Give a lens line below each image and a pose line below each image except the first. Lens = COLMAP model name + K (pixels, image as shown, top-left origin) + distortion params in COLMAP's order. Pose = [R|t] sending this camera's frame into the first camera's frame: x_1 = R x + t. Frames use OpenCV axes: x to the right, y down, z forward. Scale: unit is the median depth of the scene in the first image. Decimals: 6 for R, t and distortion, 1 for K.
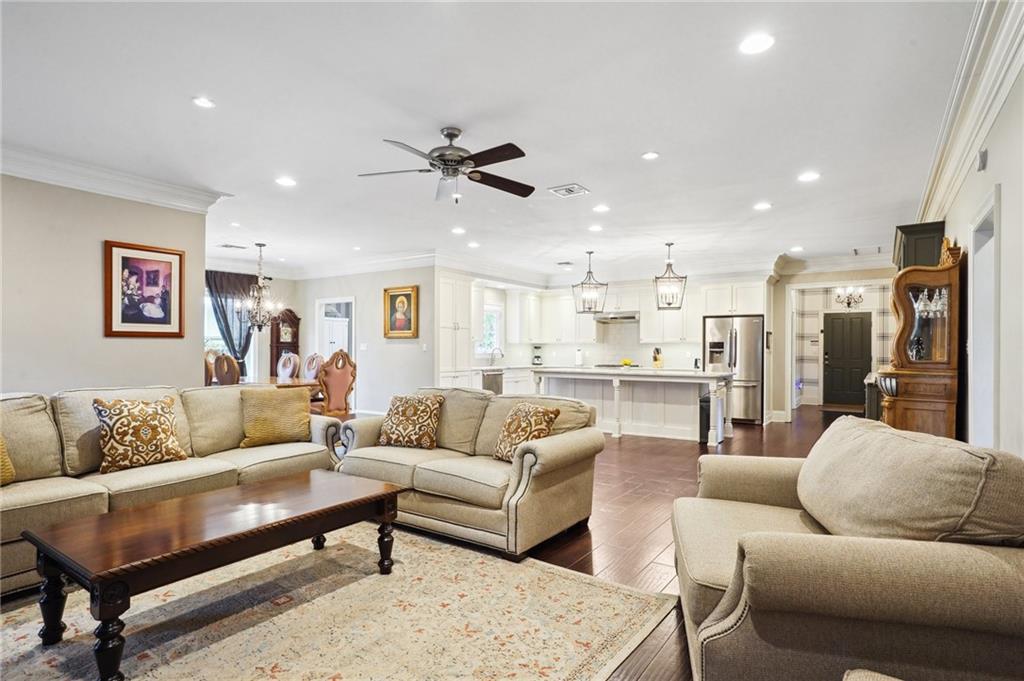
lens RADIAL K [[530.5, 0, 506.3], [0, 530.5, 345.1], [0, 0, 1]] dist [-0.024174, 0.001589]
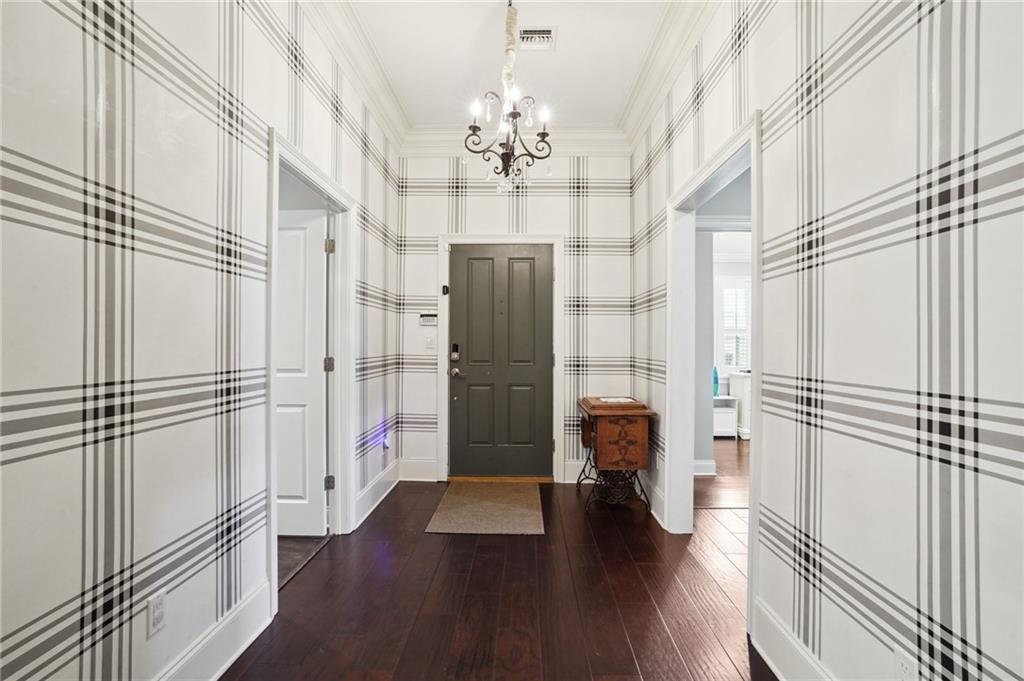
lens RADIAL K [[512.6, 0, 513.3], [0, 512.6, 341.6], [0, 0, 1]] dist [-0.006866, 0.001611]
pose [[0.827359, -0.000006, 0.561673, 0.429853], [-0.005198, 0.999957, 0.007668, 0.008235], [-0.561649, -0.009264, 0.827324, 0.660039]]
